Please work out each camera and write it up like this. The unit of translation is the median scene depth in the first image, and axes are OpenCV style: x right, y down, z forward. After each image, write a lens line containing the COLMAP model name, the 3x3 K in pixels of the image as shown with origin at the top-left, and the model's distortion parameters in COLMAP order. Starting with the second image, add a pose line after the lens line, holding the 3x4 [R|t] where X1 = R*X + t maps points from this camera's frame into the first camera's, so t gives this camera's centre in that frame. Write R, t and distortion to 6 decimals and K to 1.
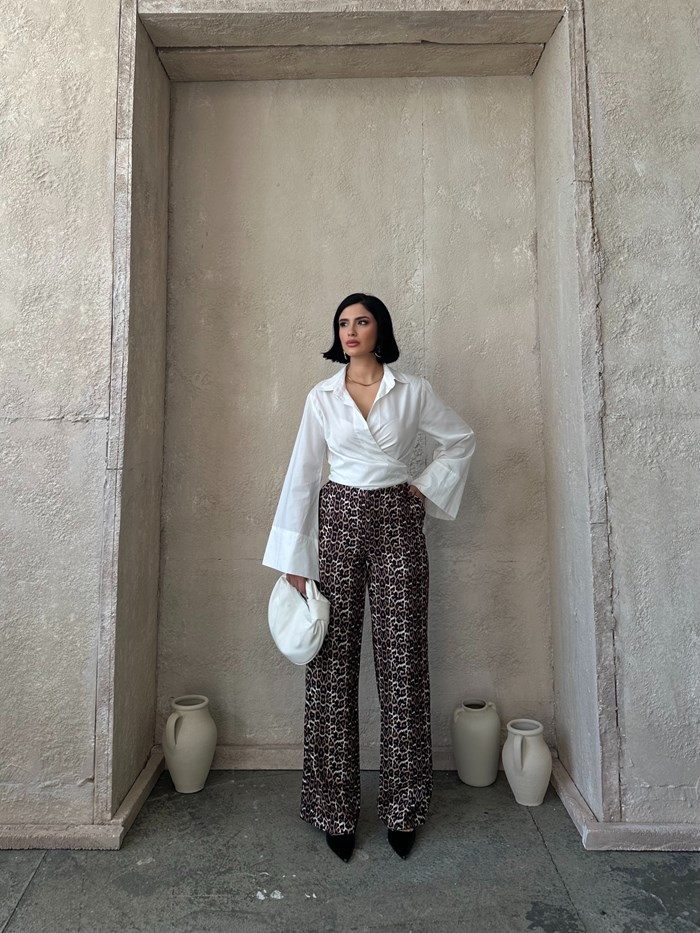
lens RADIAL K [[757.8, 0, 346.5], [0, 757.8, 313.0], [0, 0, 1]] dist [0.063227, -0.067717]
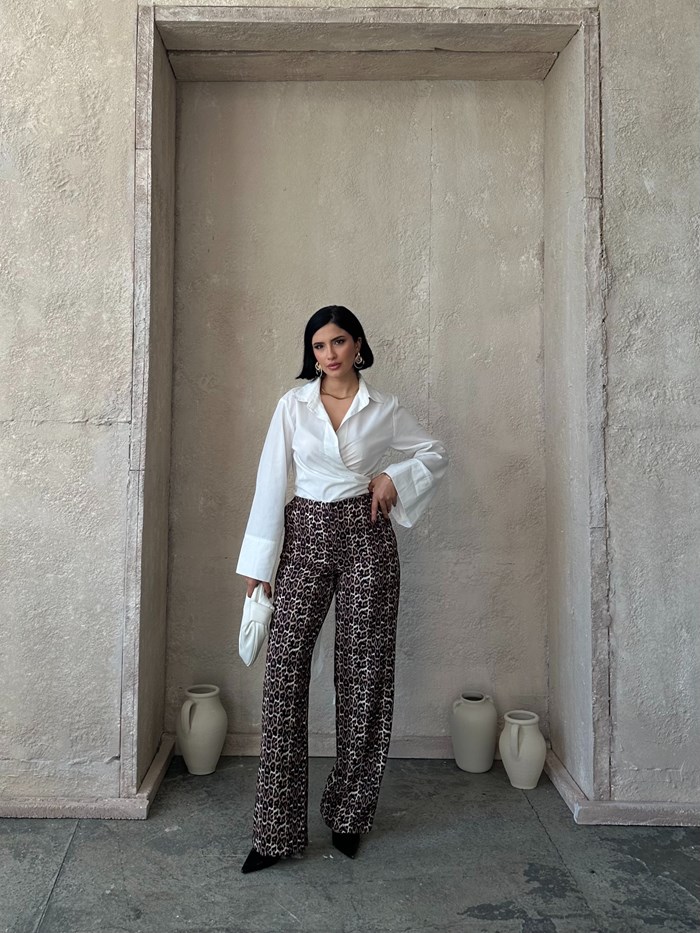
lens RADIAL K [[844.7, 0, 319.8], [0, 844.7, 344.5], [0, 0, 1]] dist [0.104534, -0.155188]
pose [[0.999898, 0.013638, 0.004253, -0.059561], [-0.013855, 0.998333, 0.056032, -0.036472], [-0.003482, -0.056085, 0.998420, -0.154828]]
